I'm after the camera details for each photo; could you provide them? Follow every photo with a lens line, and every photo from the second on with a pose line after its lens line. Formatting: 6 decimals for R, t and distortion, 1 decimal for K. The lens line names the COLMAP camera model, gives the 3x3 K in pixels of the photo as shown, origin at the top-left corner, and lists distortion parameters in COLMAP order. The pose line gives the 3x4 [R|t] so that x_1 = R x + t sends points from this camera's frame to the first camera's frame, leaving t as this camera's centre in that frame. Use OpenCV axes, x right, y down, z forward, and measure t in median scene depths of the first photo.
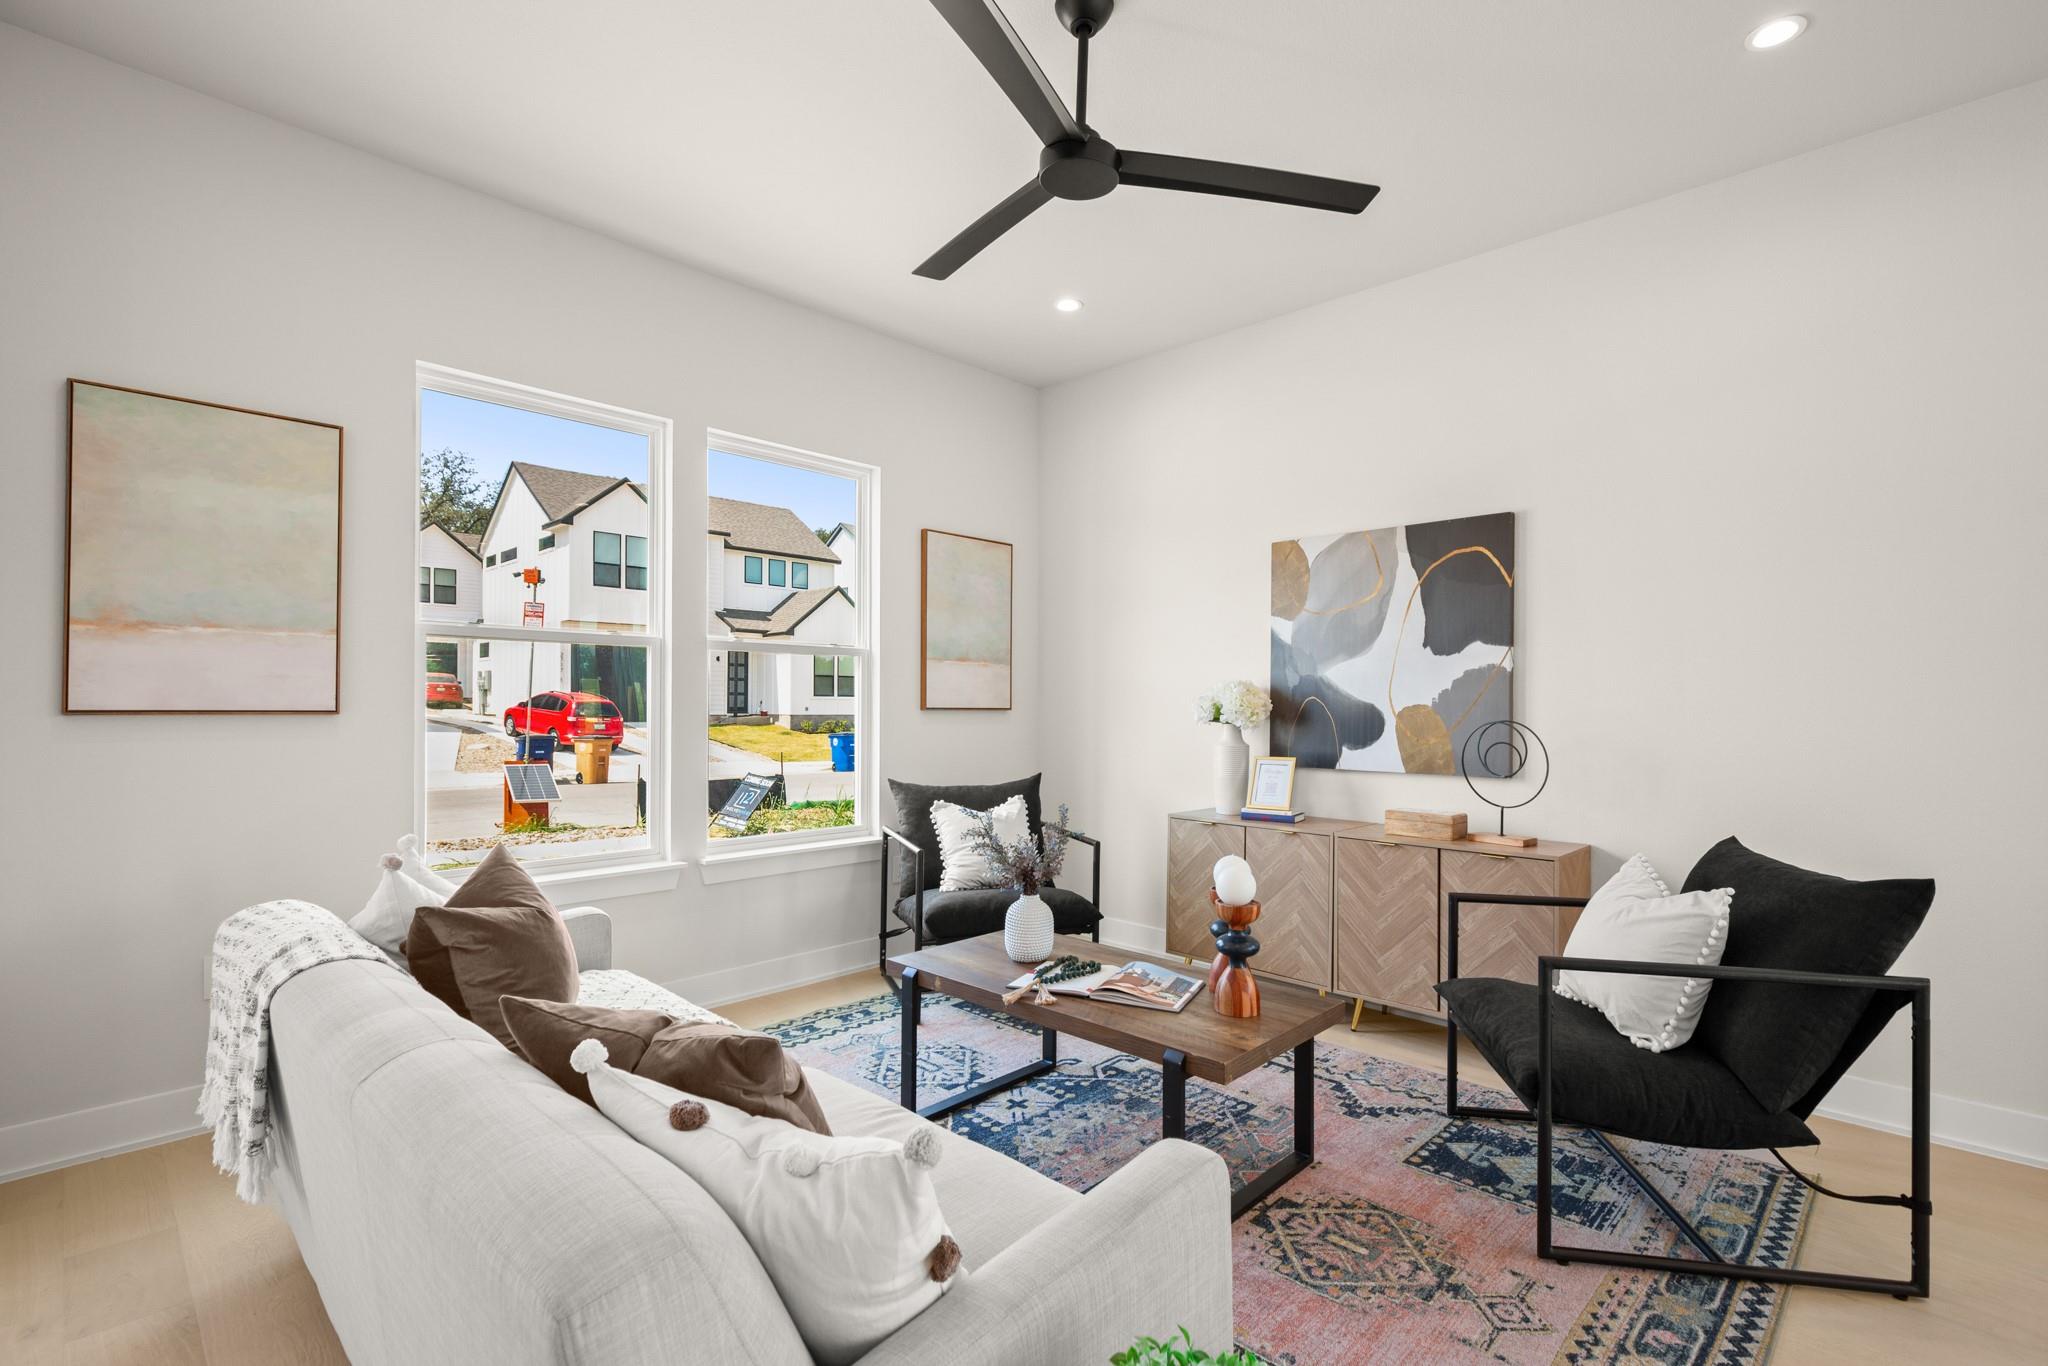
lens RADIAL K [[949.9, 0, 1026.8], [0, 949.9, 690.8], [0, 0, 1]] dist [0.000961, 0.000082]
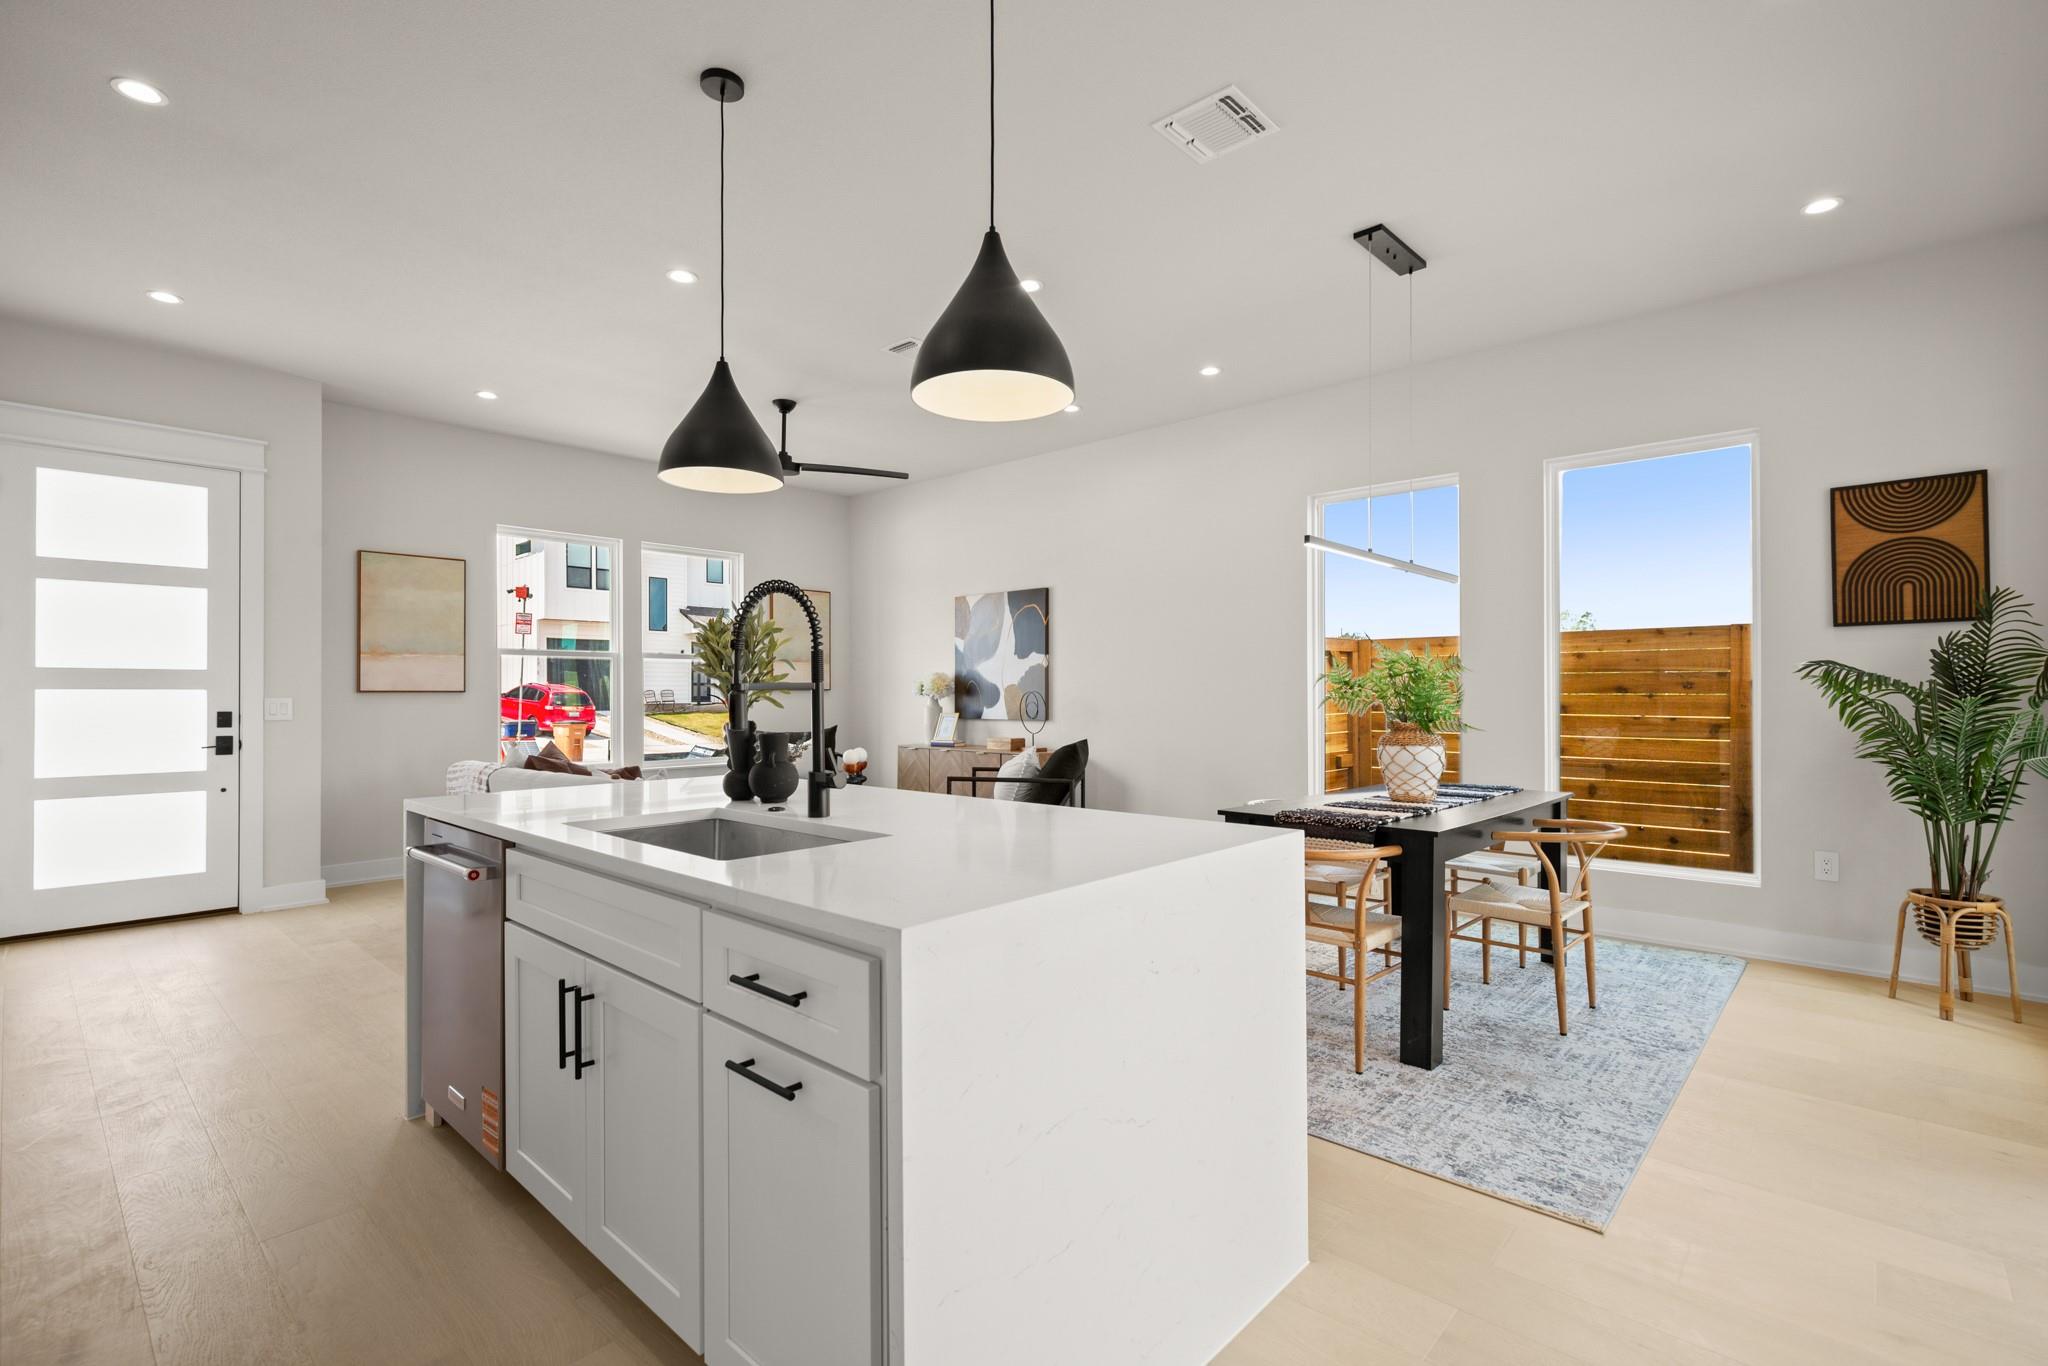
lens RADIAL K [[949.9, 0, 1021.8], [0, 949.9, 685.6], [0, 0, 1]] dist [0.000961, 0.000082]
pose [[0.999731, -0.009473, 0.021150, 0.360269], [0.009332, 0.999934, 0.006764, 0.004218], [-0.021213, -0.006565, 0.999753, -0.864946]]
